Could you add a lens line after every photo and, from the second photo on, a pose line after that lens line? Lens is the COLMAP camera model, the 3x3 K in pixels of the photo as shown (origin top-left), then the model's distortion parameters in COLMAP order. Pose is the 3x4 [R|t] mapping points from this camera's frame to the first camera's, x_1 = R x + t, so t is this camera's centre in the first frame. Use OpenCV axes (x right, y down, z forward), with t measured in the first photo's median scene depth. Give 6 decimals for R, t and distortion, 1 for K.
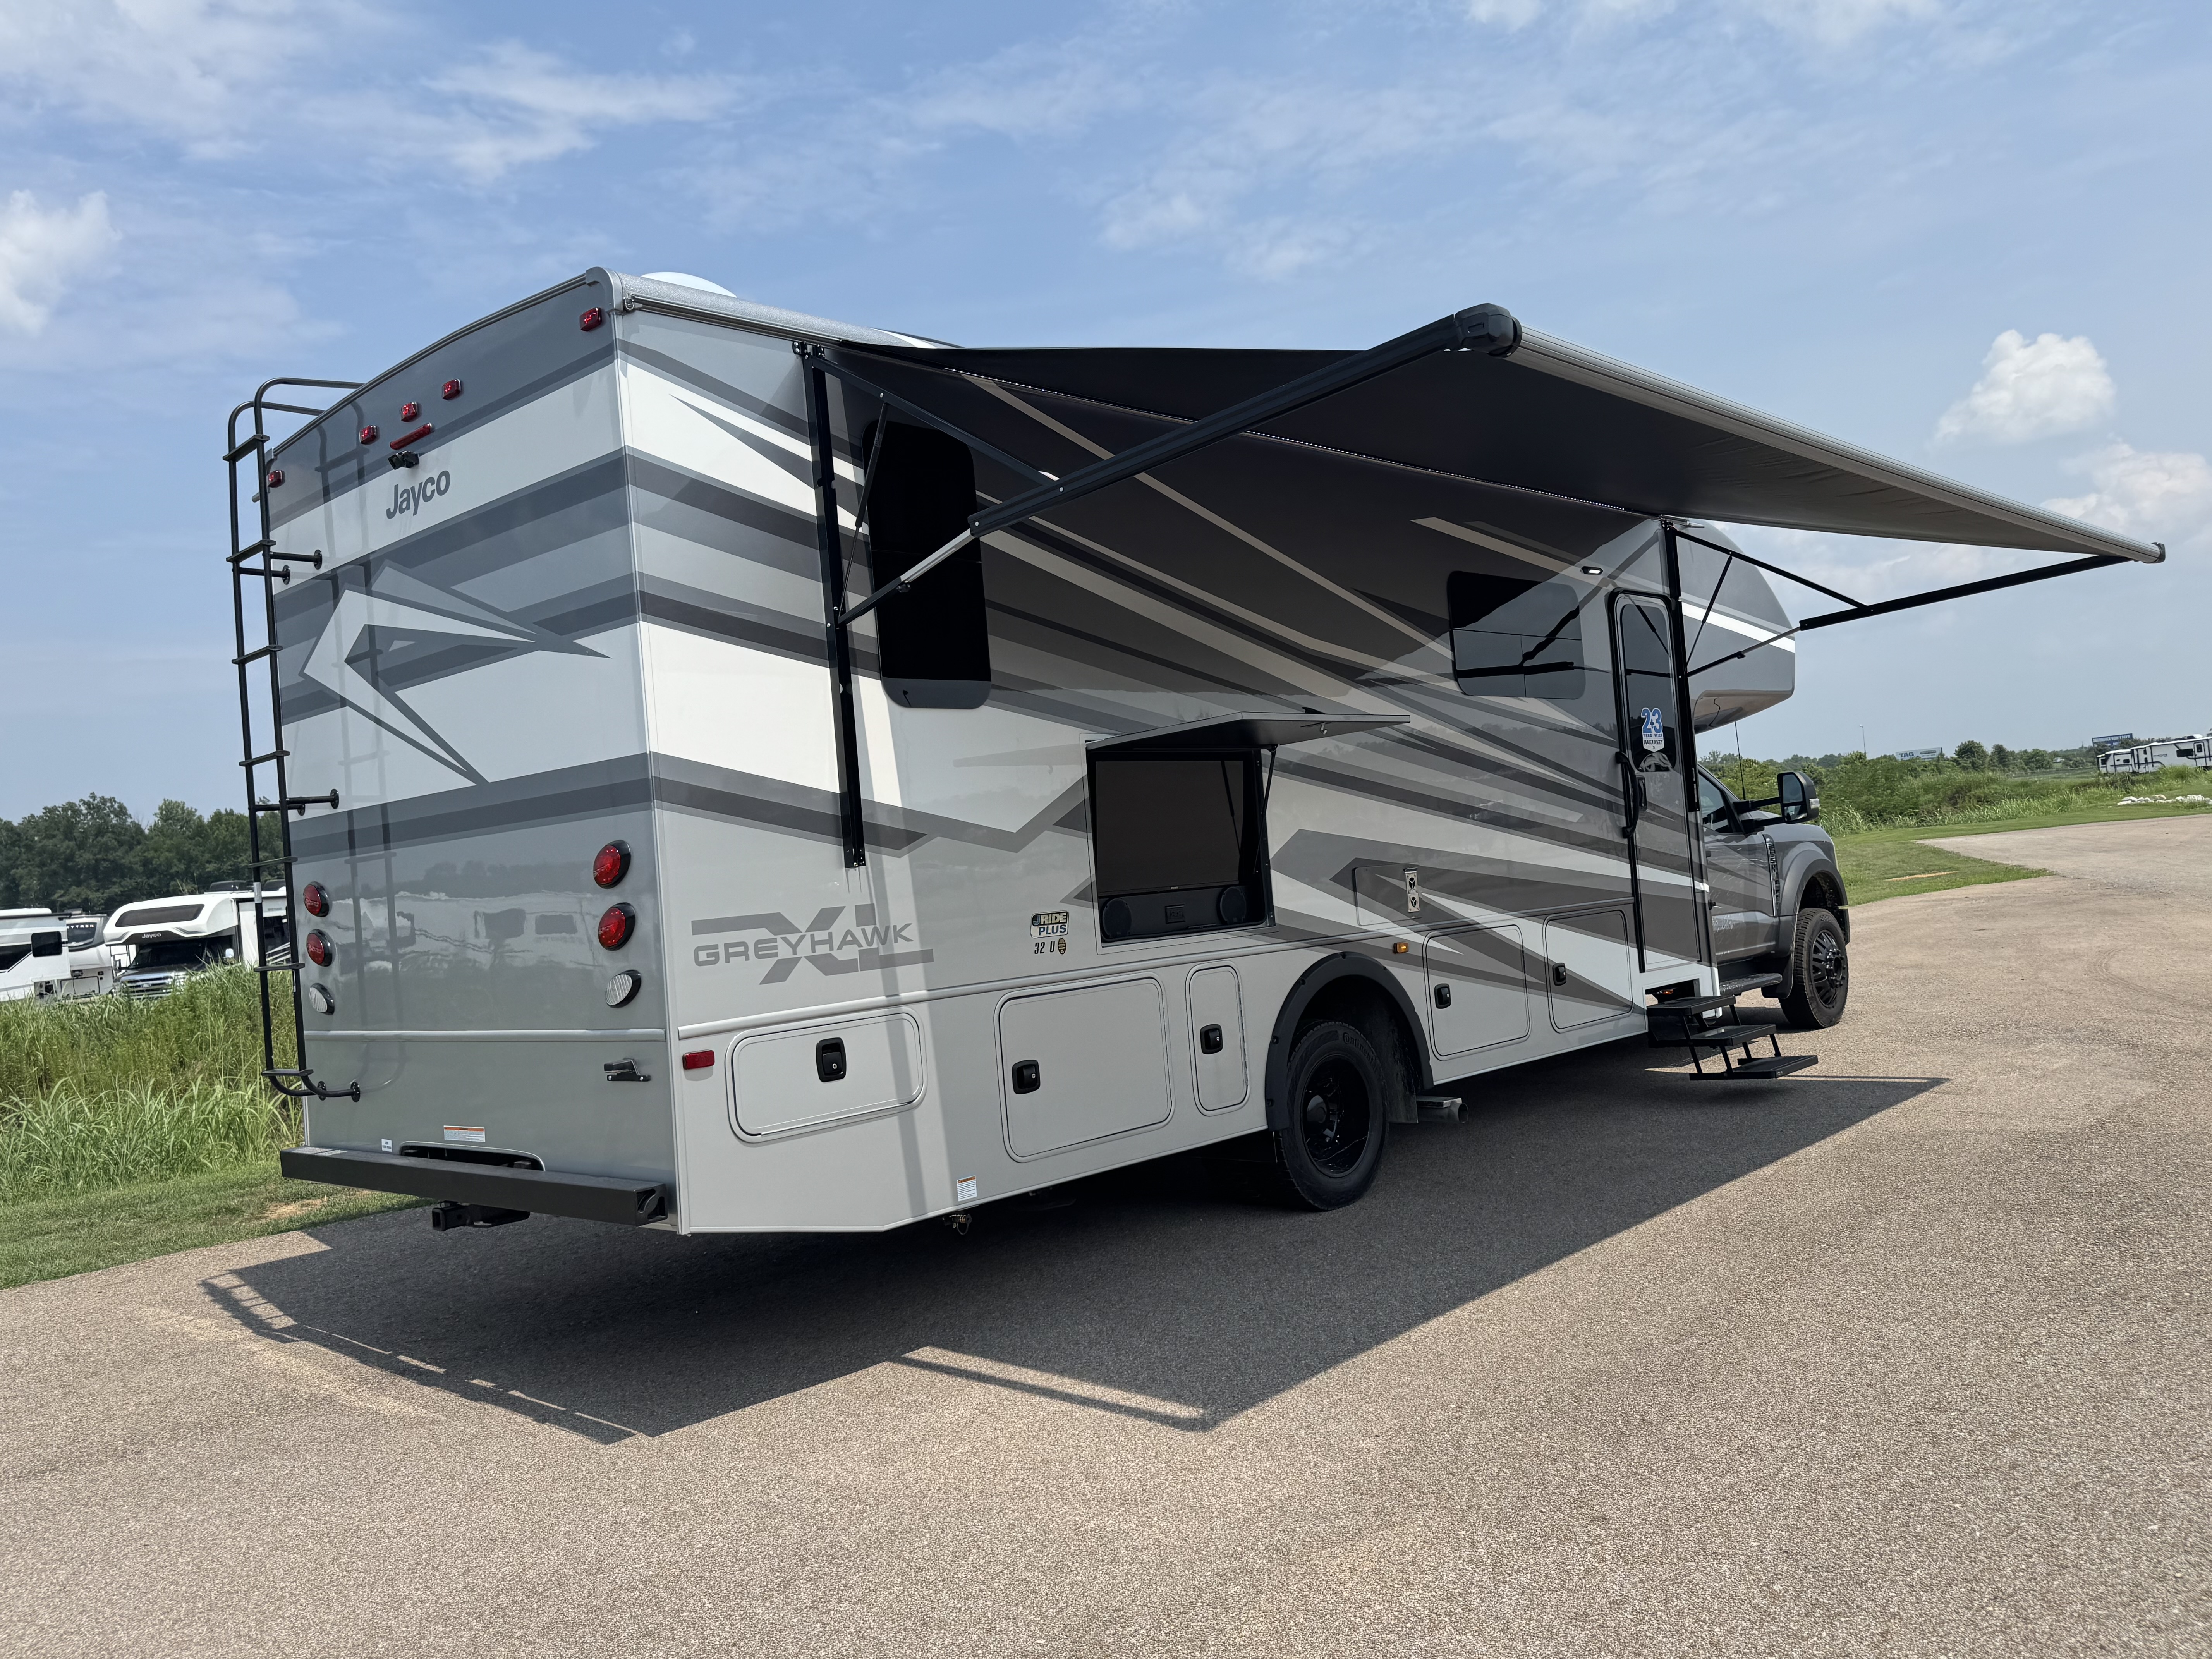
lens RADIAL K [[1744.5, 0, 1101.9], [0, 1744.5, 821.3], [0, 0, 1]] dist [0.072247, 0.000829]
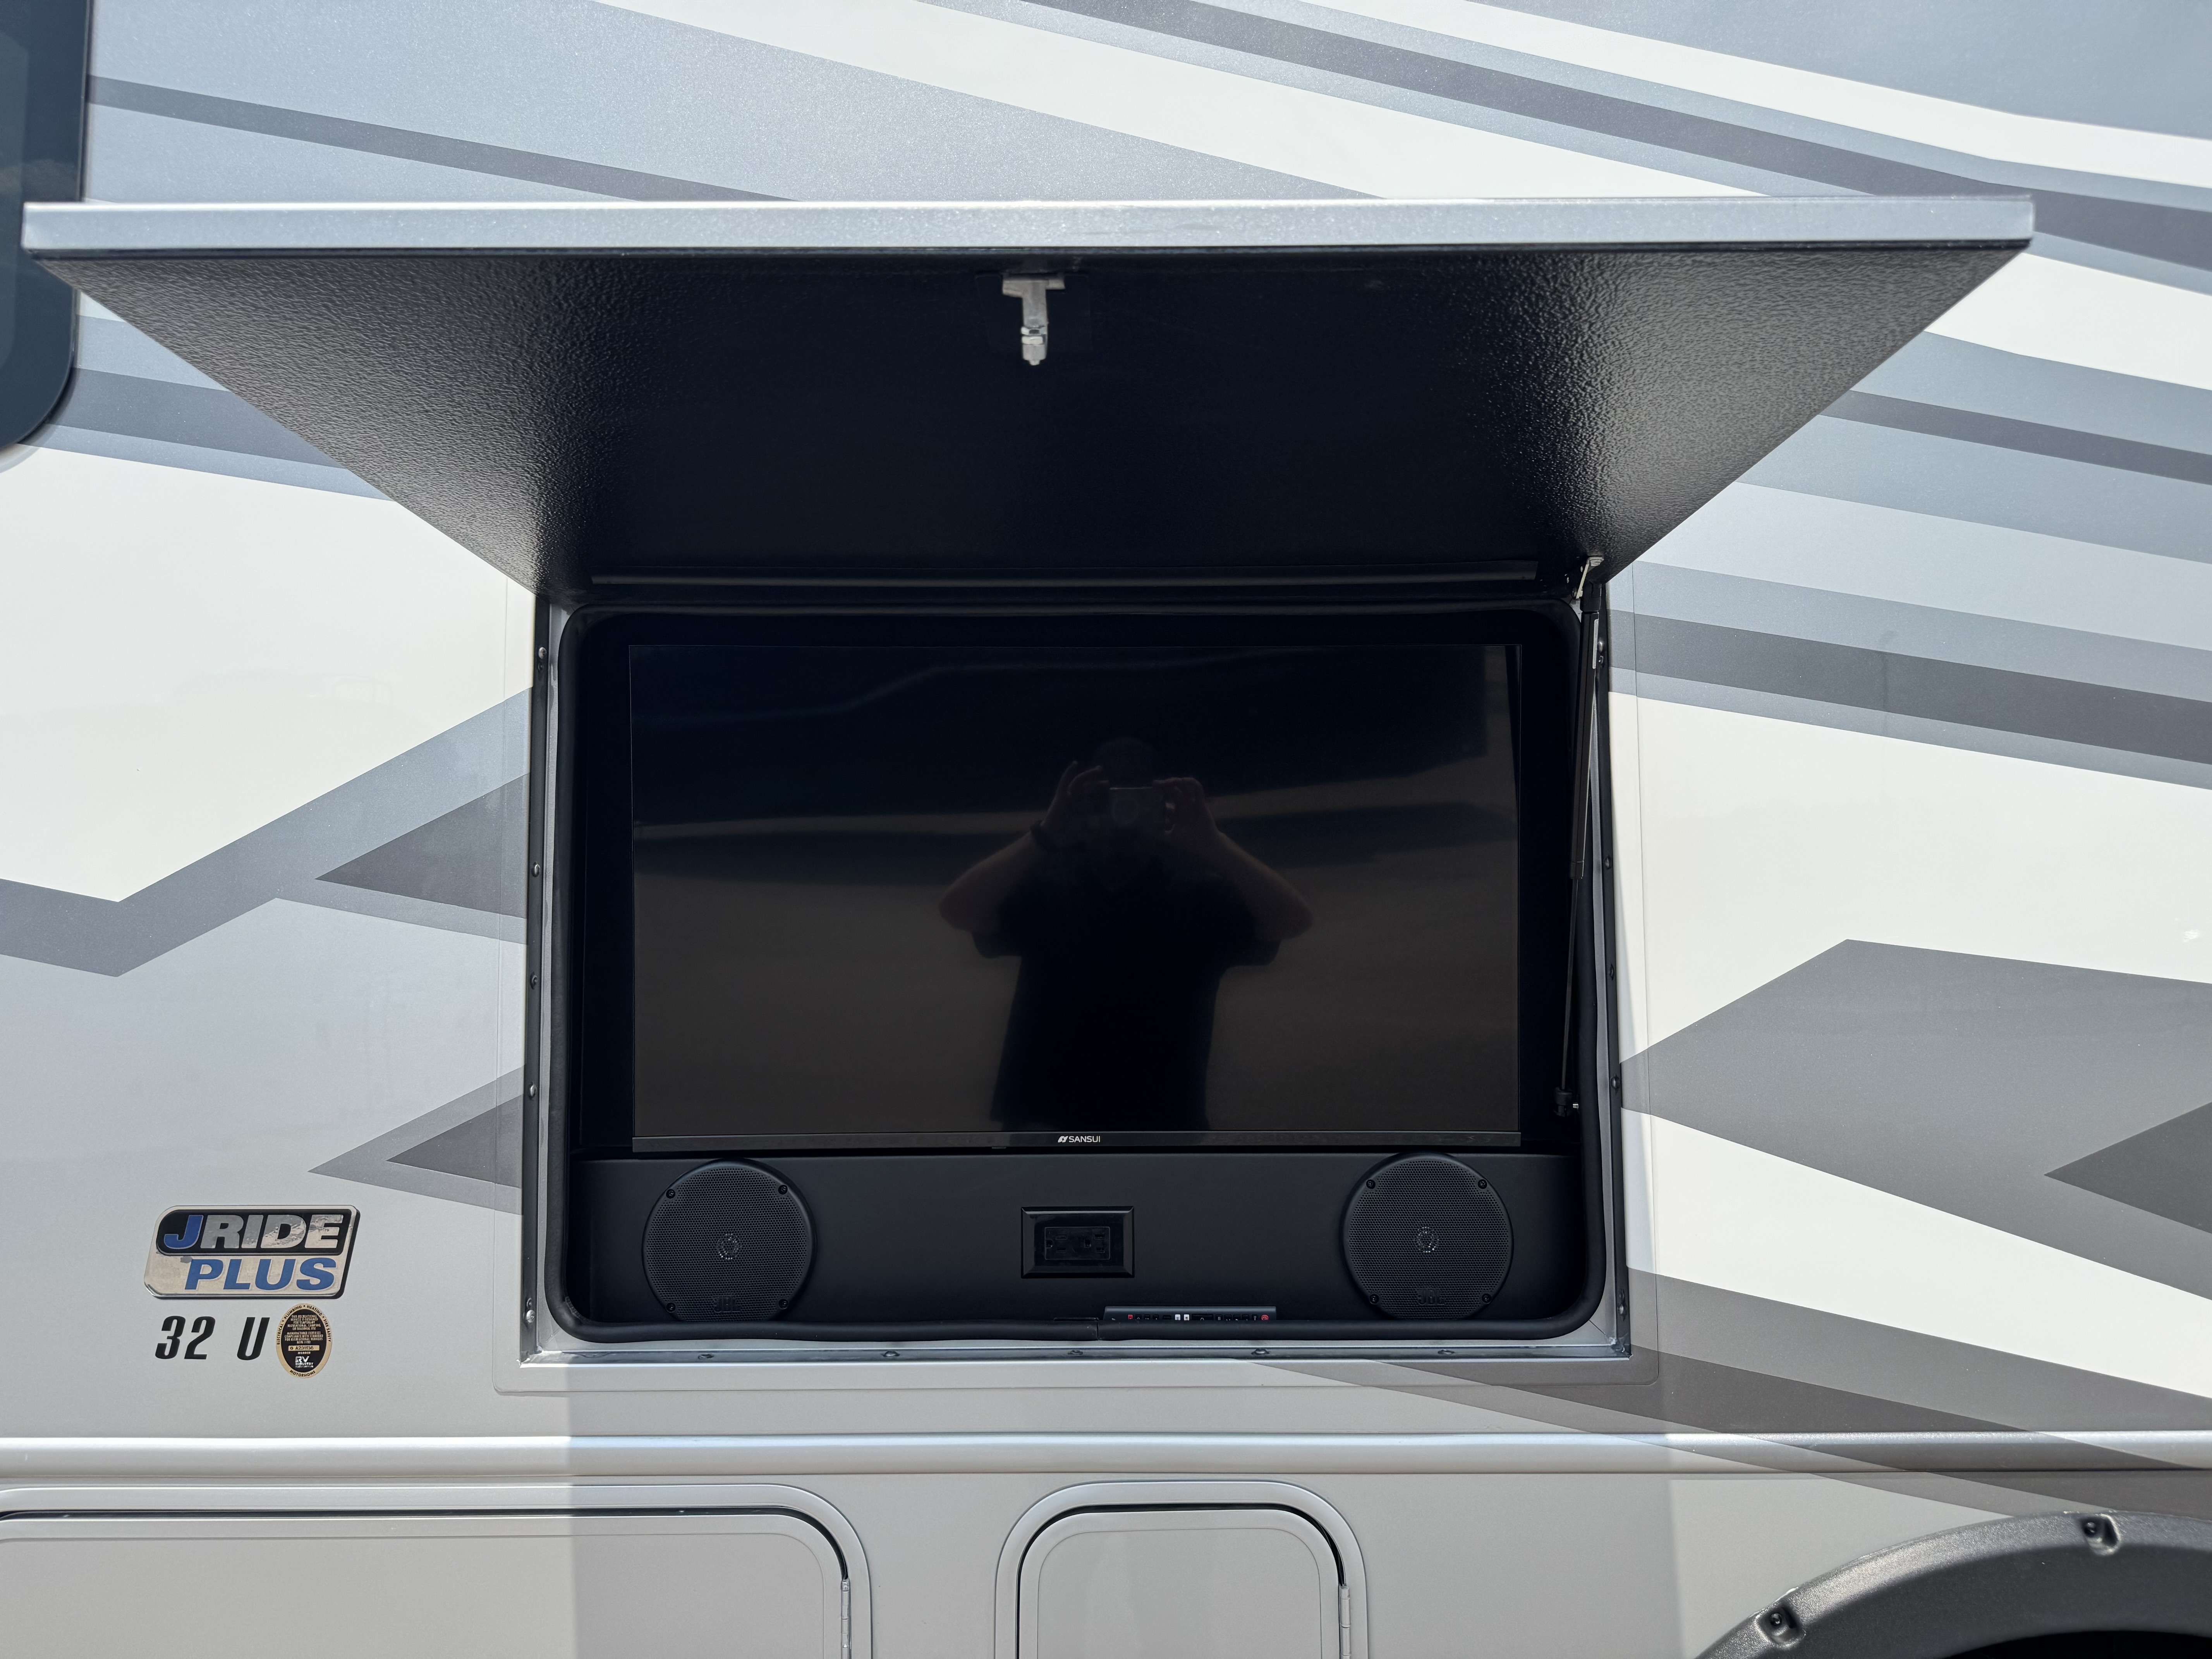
lens RADIAL K [[1560.2, 0, 1106.8], [0, 1560.2, 828.9], [0, 0, 1]] dist [-0.013332, 0.005431]
pose [[0.683538, 0.014538, -0.729770, 0.225190], [-0.027155, 0.999616, -0.005521, -0.007043], [0.729409, 0.023591, 0.683671, 0.915973]]
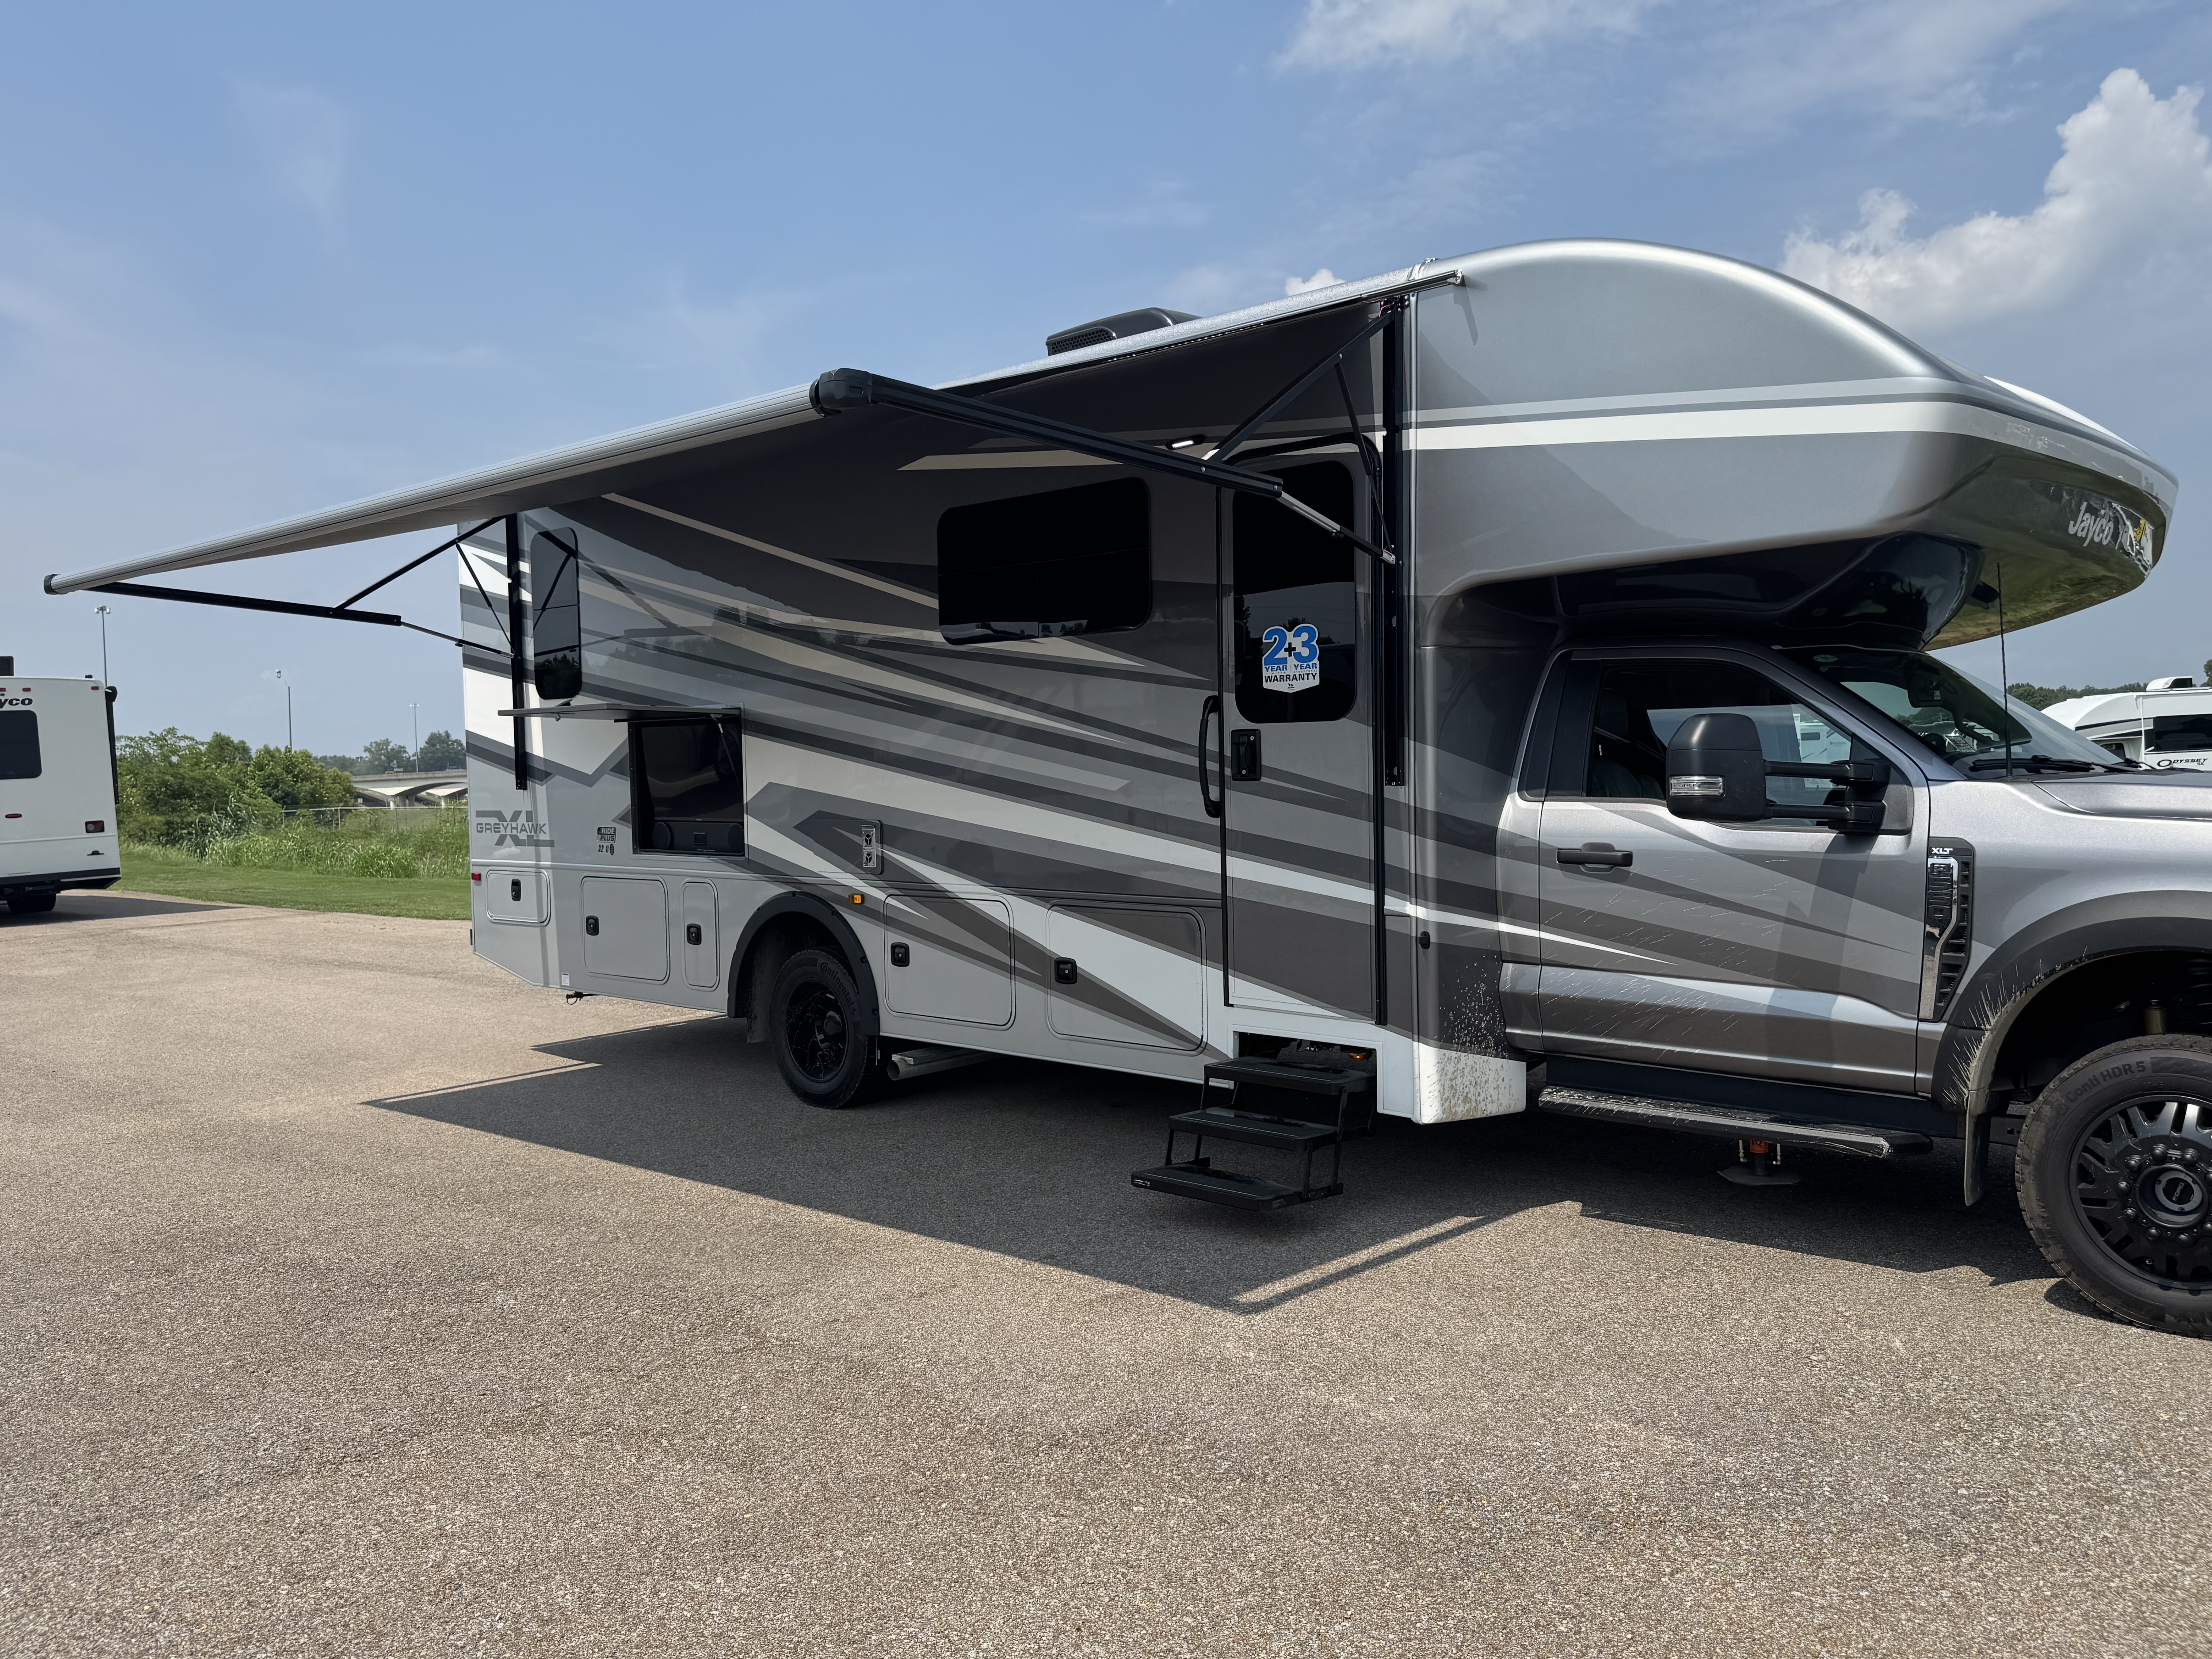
lens RADIAL K [[1744.5, 0, 1107.8], [0, 1744.5, 839.7], [0, 0, 1]] dist [0.072247, 0.000829]
pose [[0.004350, 0.117164, -0.993103, 1.499398], [0.041703, 0.992227, 0.117243, -0.099288], [0.999121, -0.041925, -0.000570, 1.422264]]
